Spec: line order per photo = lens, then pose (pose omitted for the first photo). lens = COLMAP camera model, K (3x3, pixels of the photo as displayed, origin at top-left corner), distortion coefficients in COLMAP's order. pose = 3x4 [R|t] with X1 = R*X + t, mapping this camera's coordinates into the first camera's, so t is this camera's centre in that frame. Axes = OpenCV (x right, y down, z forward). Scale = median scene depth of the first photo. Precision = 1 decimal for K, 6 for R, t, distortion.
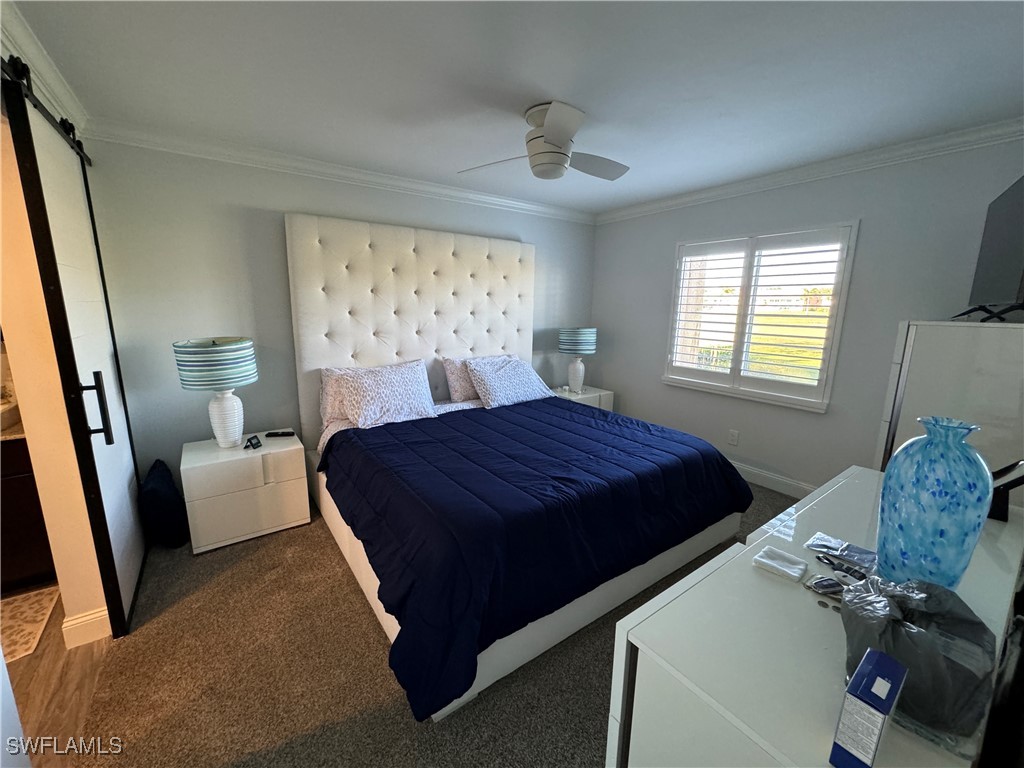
lens RADIAL K [[405.7, 0, 509.1], [0, 405.7, 382.7], [0, 0, 1]] dist [-0.010099, 0.001751]
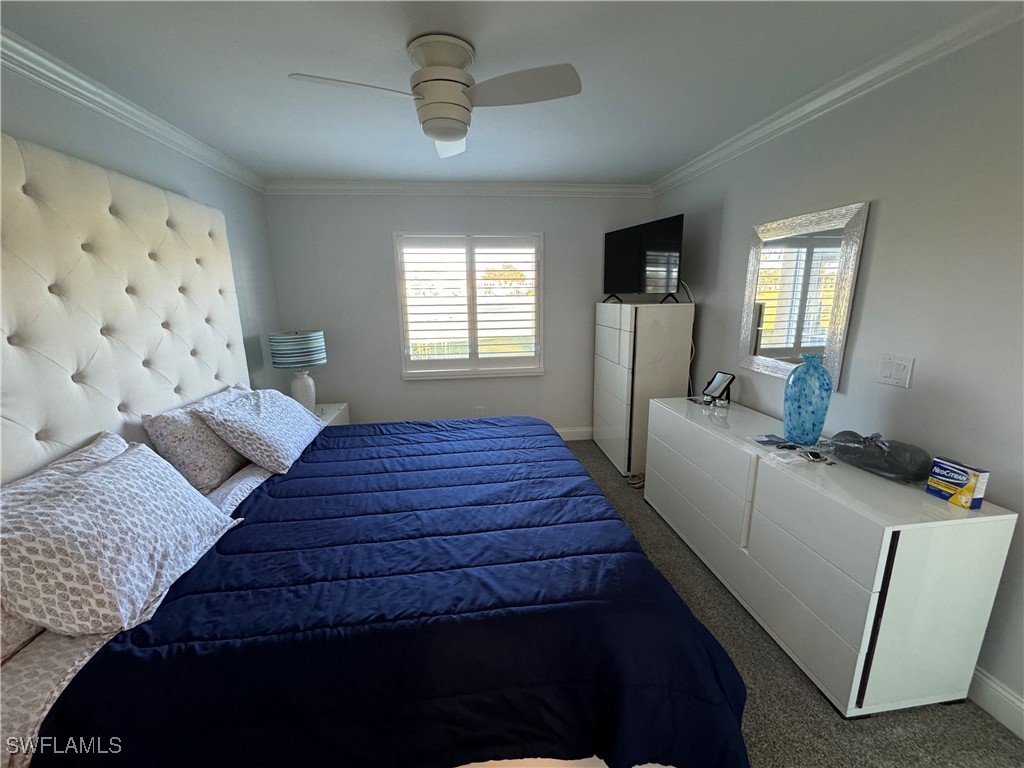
lens RADIAL K [[405.7, 0, 511.6], [0, 405.7, 384.9], [0, 0, 1]] dist [-0.010099, 0.001751]
pose [[0.472885, -0.214507, 0.854615, -0.426616], [0.185446, 0.972419, 0.141463, -0.100621], [-0.861388, 0.091589, 0.499622, 0.398804]]
